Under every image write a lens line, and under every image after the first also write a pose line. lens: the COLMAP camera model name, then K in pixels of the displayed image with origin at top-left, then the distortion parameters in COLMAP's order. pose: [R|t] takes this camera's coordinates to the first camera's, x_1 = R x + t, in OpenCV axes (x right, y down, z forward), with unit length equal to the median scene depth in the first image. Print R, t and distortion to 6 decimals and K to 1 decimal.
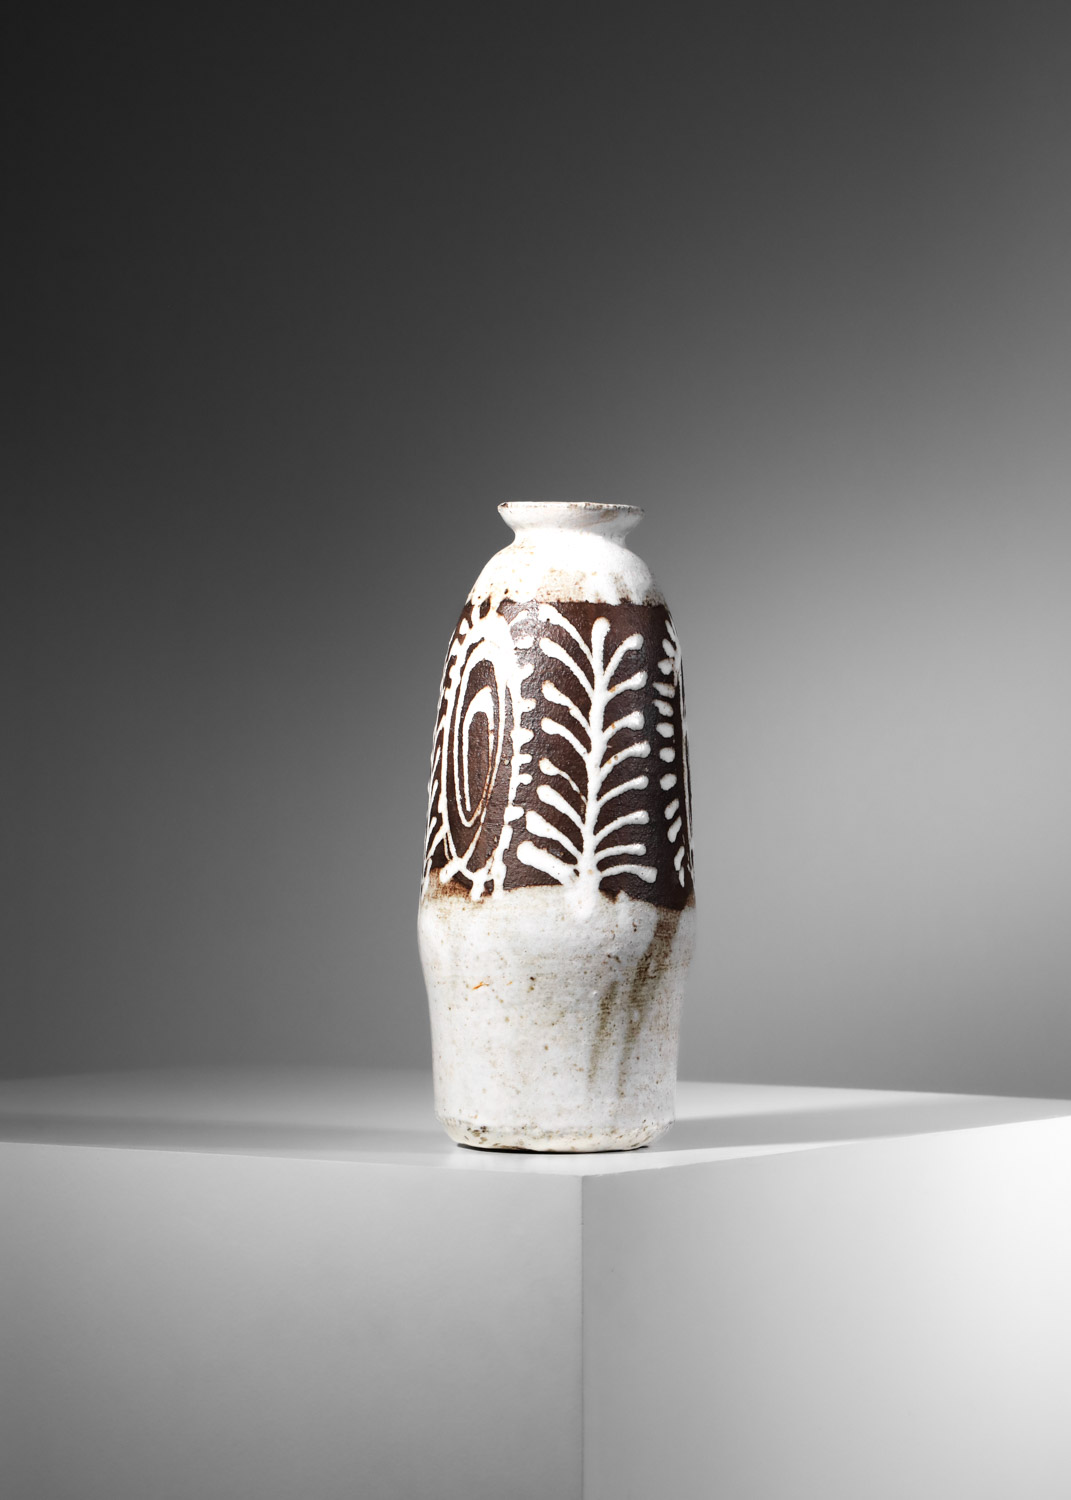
lens RADIAL K [[4812.0, 0, 535.7], [0, 4812.0, 749.9], [0, 0, 1]] dist [-0.015041, 0.000000]
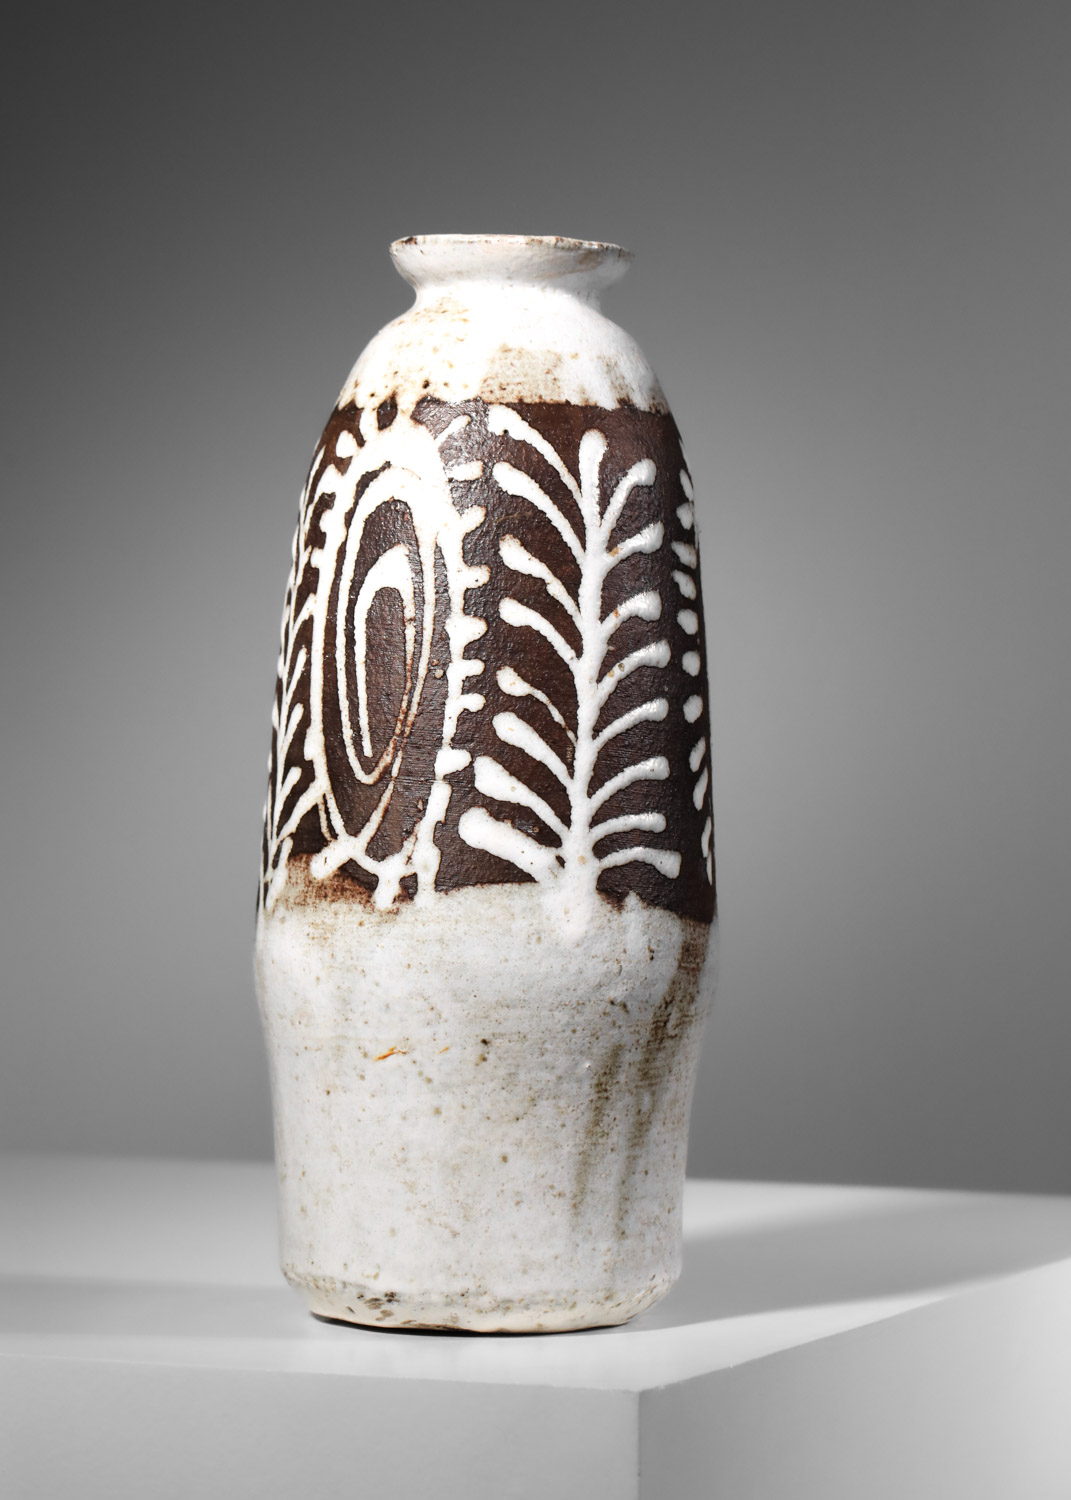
lens RADIAL K [[4812.0, 0, 531.9], [0, 4812.0, 815.3], [0, 0, 1]] dist [-0.015041, 0.000000]
pose [[0.977541, -0.000458, 0.210743, -0.118183], [-0.003721, 0.999804, 0.019431, 0.008375], [-0.210710, -0.019779, 0.977348, 0.422664]]
